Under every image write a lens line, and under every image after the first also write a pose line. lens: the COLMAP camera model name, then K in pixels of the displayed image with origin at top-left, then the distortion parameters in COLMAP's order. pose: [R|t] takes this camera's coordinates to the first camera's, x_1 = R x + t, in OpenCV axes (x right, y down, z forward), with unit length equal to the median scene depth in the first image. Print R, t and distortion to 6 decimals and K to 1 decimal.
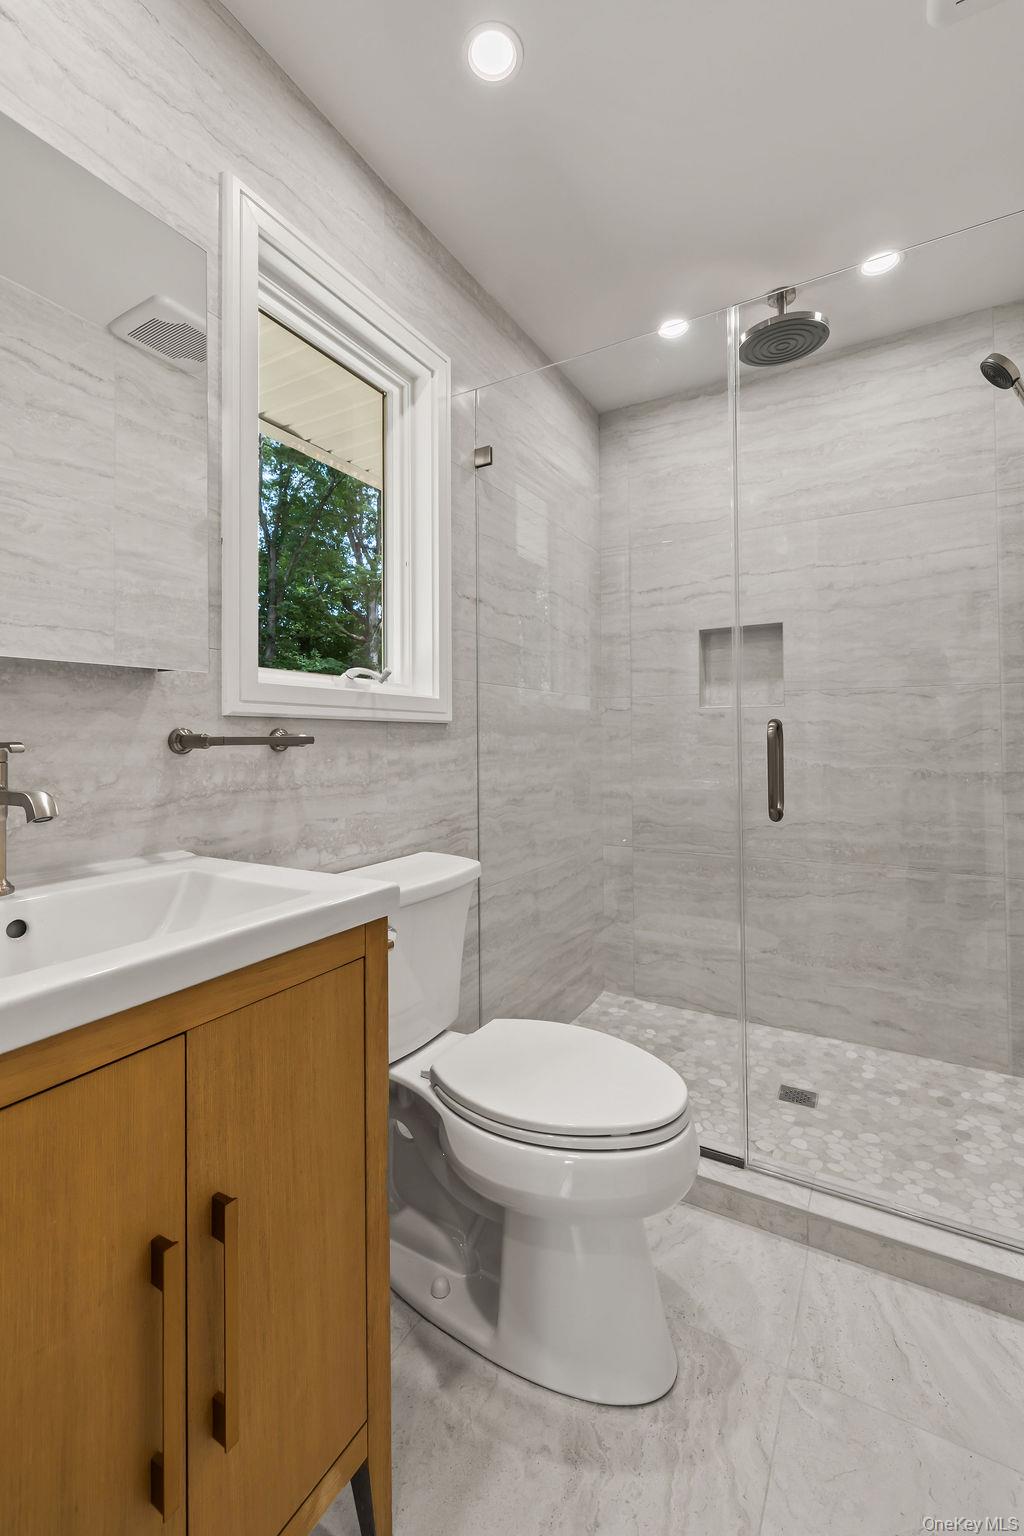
lens RADIAL K [[643.9, 0, 585.1], [0, 643.9, 705.0], [0, 0, 1]] dist [0.002863, 0.000487]
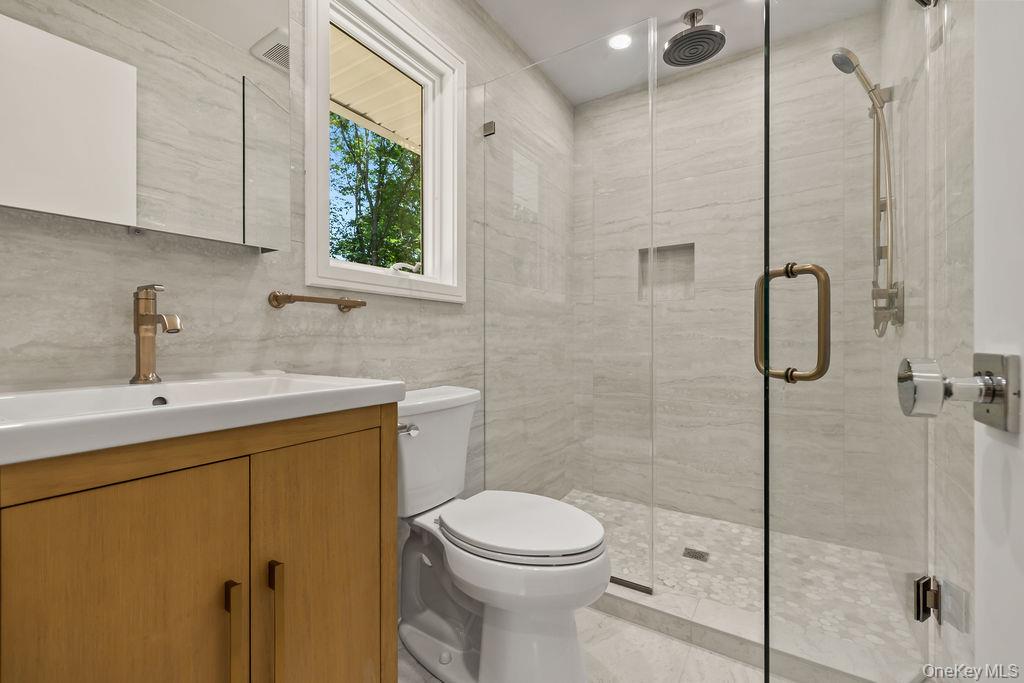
lens RADIAL K [[429.3, 0, 573.8], [0, 429.3, 338.8], [0, 0, 1]] dist [0.002863, 0.000487]
pose [[0.998855, 0.003507, -0.047710, 0.092749], [-0.002795, 0.999884, 0.014983, 0.092624], [0.047757, -0.014833, 0.998749, 0.003036]]
